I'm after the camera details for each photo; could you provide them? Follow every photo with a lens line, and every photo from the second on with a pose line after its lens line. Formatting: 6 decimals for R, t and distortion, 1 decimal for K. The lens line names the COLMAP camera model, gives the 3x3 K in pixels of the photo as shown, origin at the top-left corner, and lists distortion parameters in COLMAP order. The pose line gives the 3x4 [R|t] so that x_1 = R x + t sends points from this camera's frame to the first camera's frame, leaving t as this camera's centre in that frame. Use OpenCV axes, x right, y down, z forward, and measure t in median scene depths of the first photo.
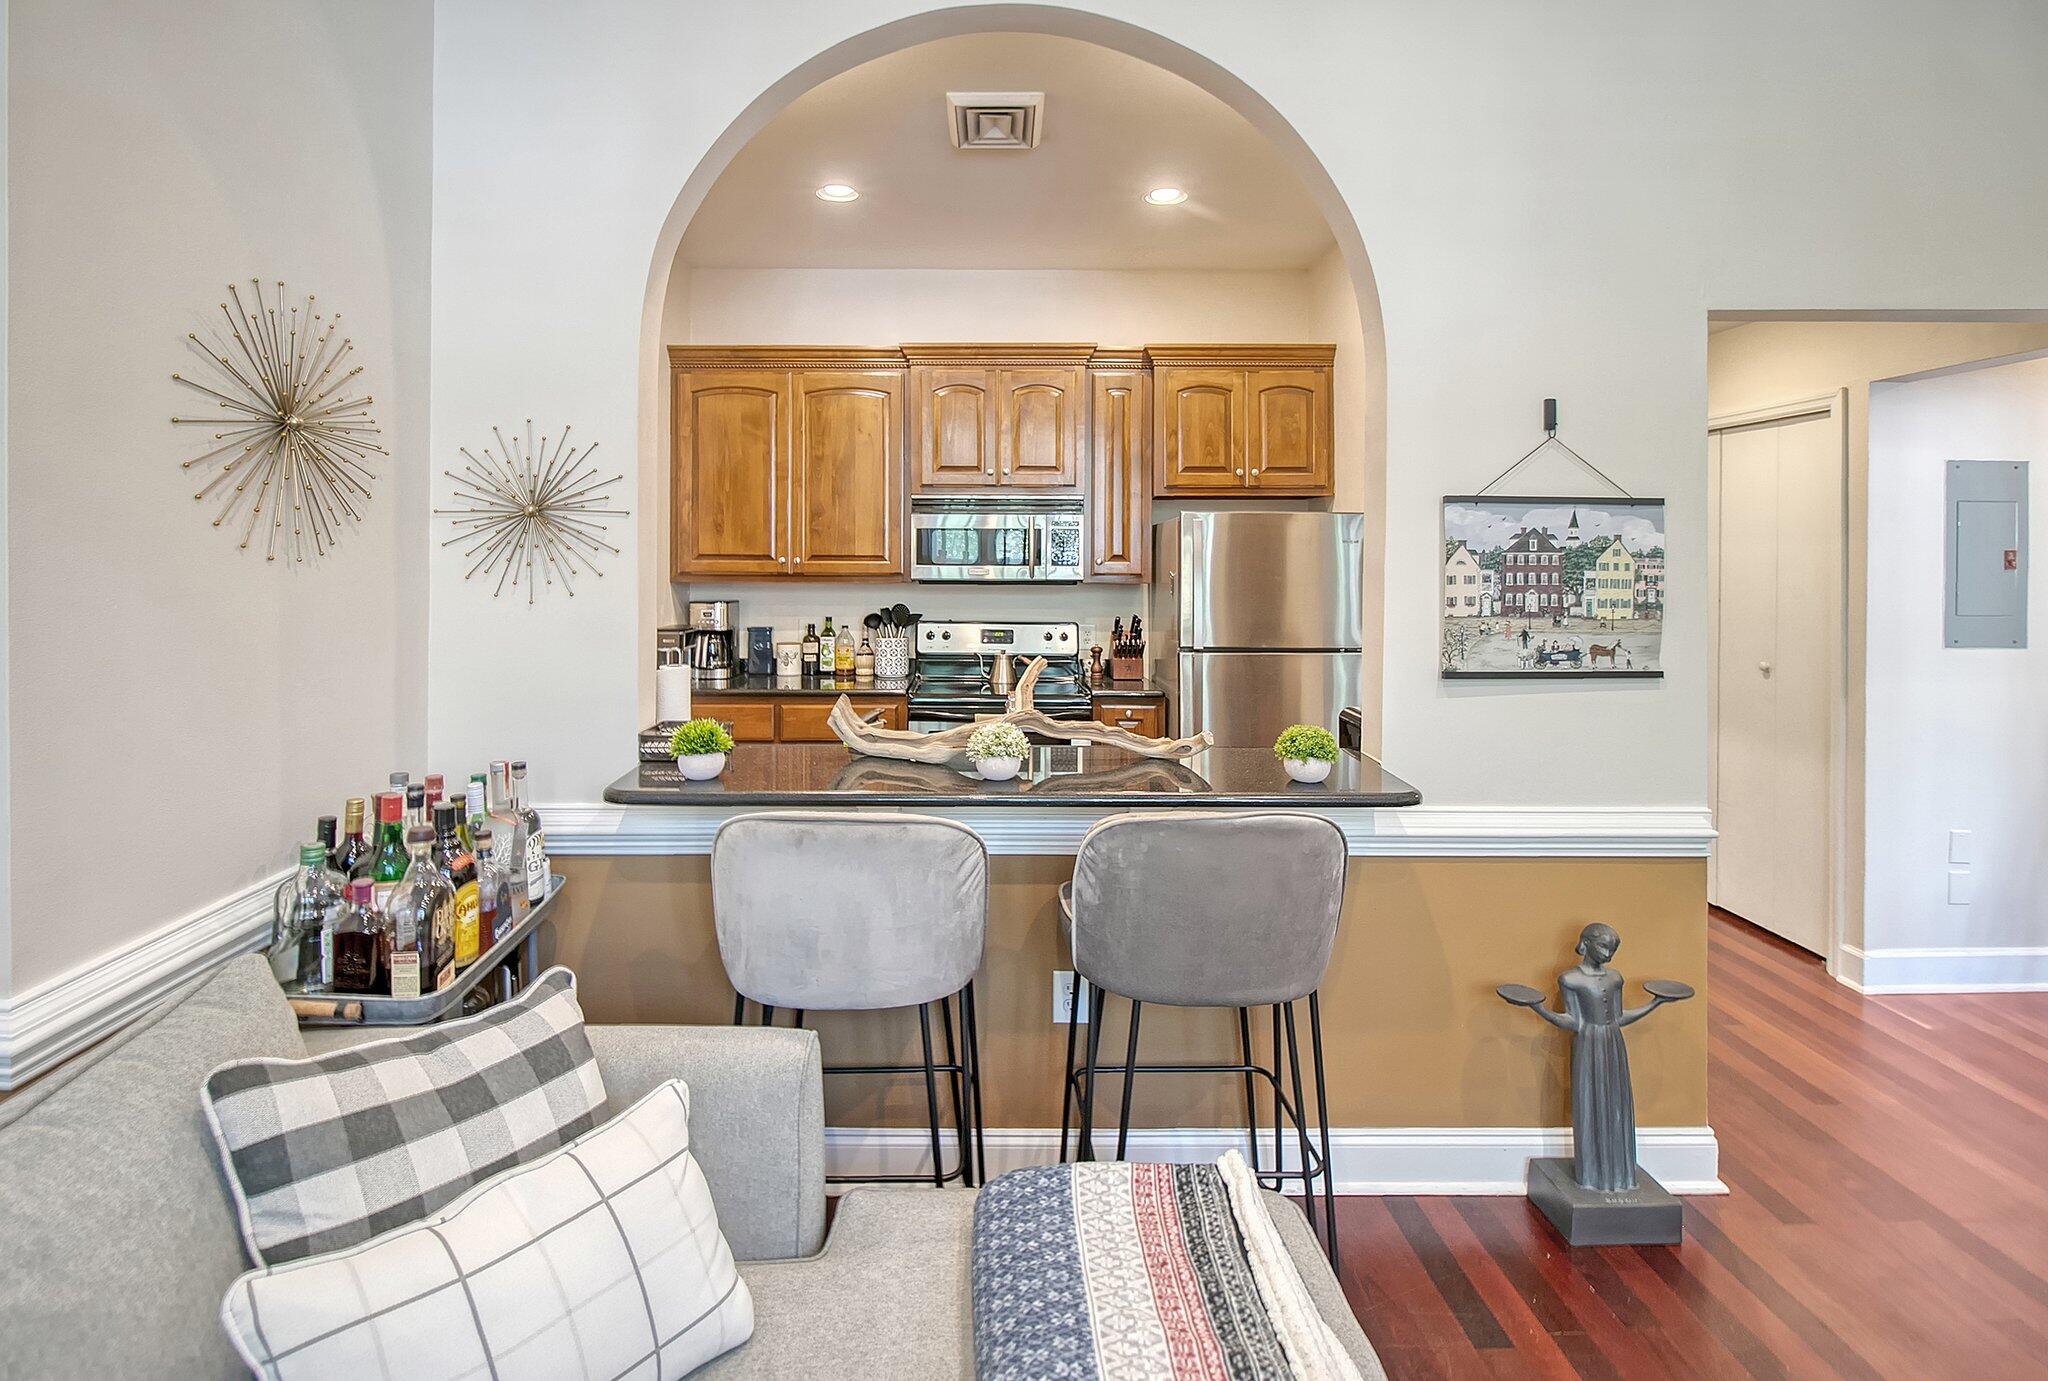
lens RADIAL K [[976.2, 0, 996.1], [0, 976.2, 525.2], [0, 0, 1]] dist [-0.002482, -0.000577]
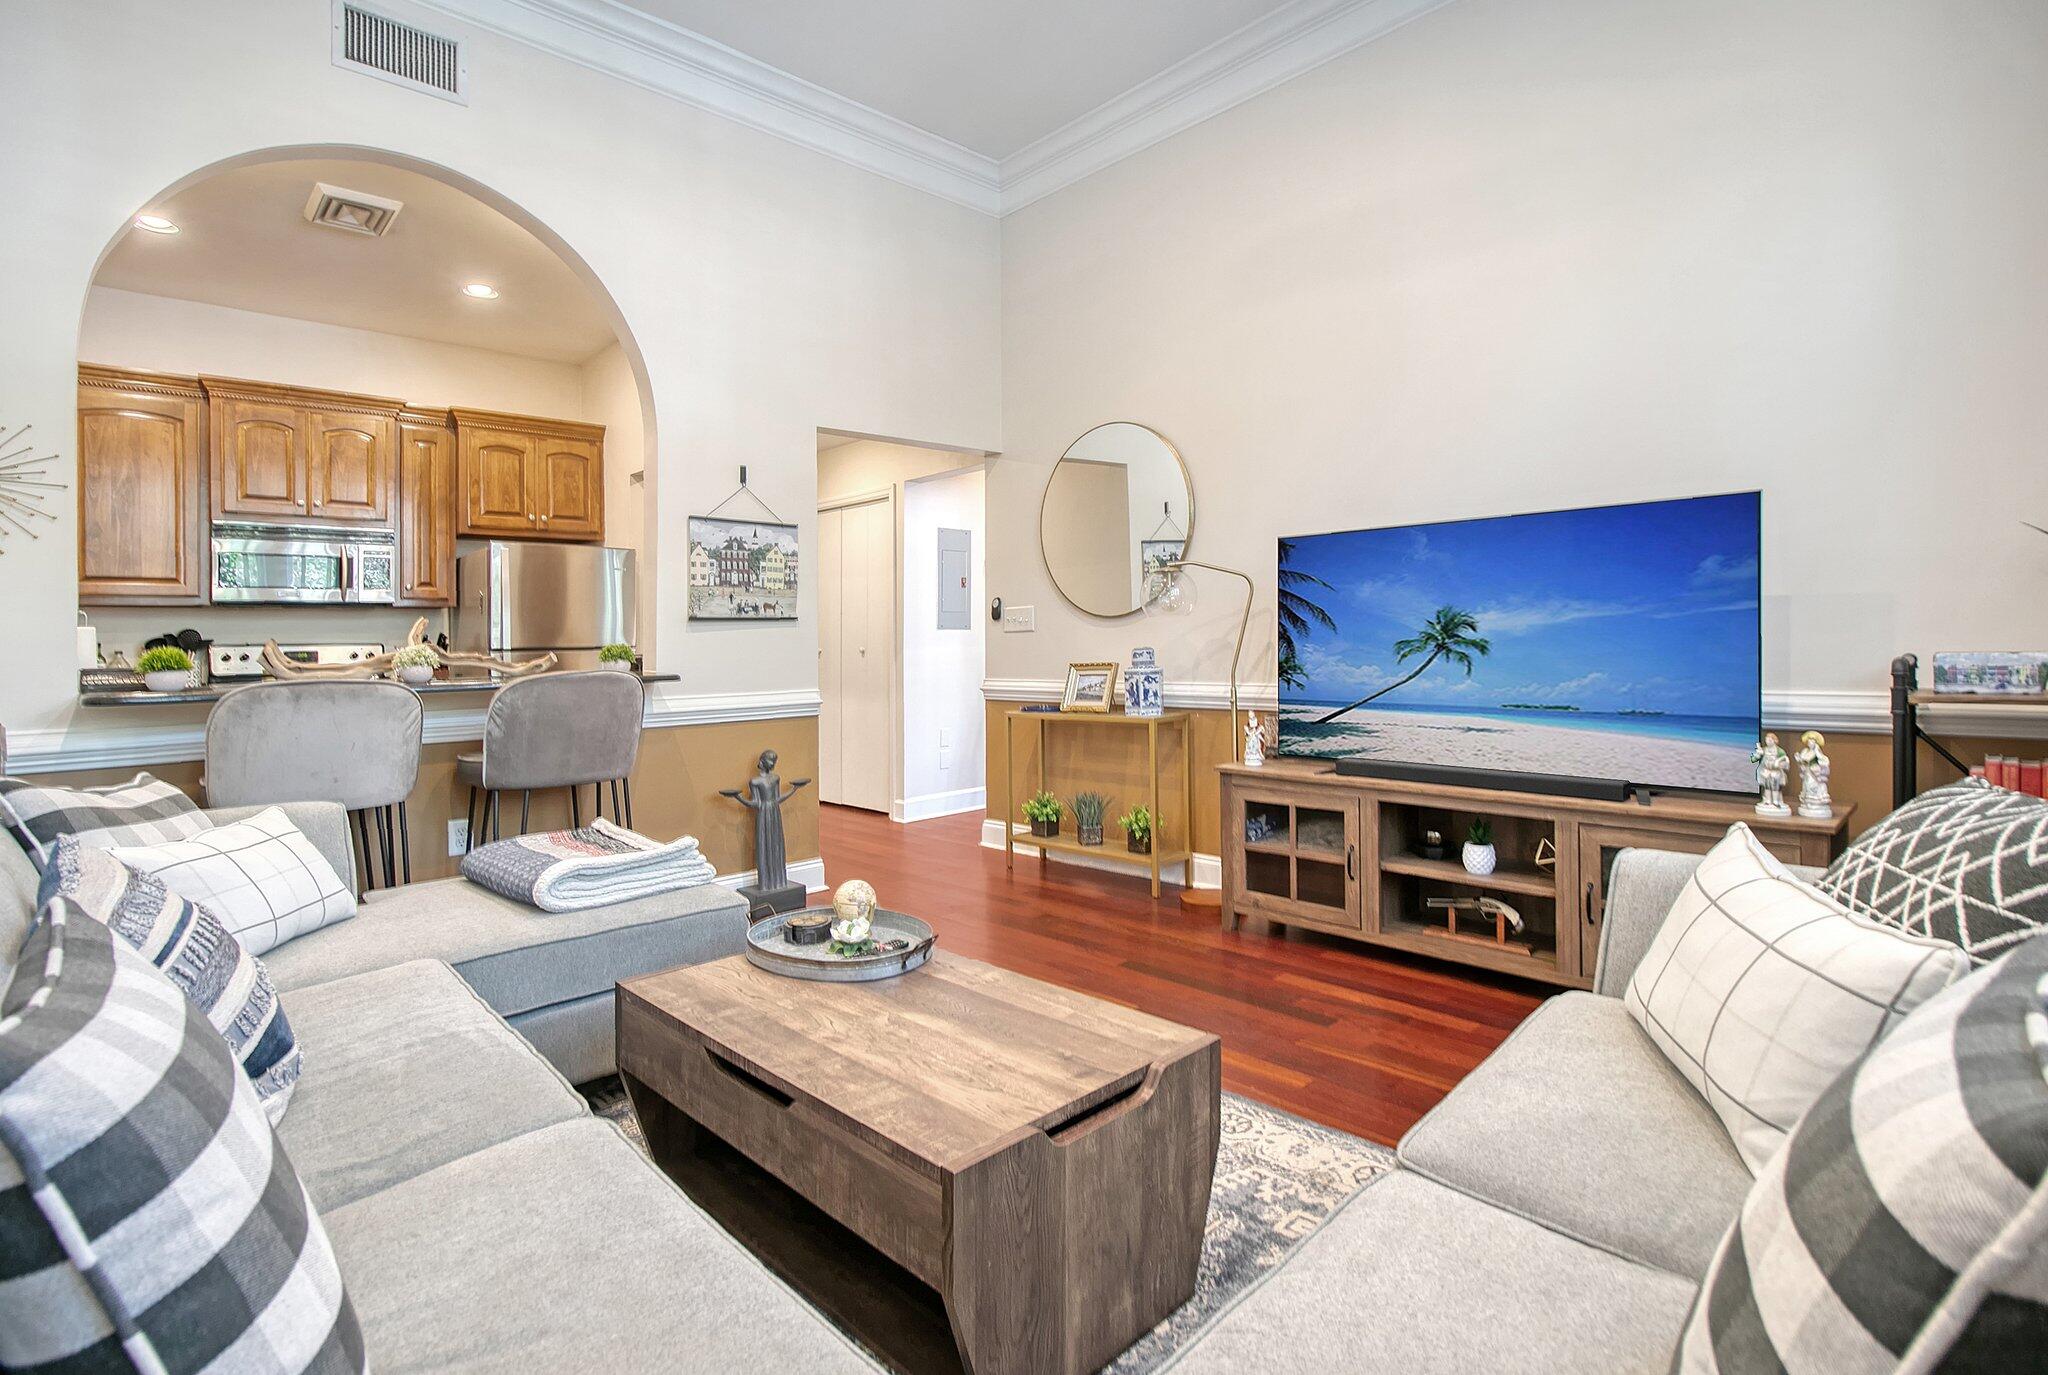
lens RADIAL K [[988.8, 0, 922.6], [0, 988.8, 651.3], [0, 0, 1]] dist [-0.002306, -0.000019]
pose [[0.775785, -0.020773, 0.630655, -0.331169], [0.001581, 0.999519, 0.030979, 0.156155], [-0.630995, -0.023036, 0.775445, -0.628818]]
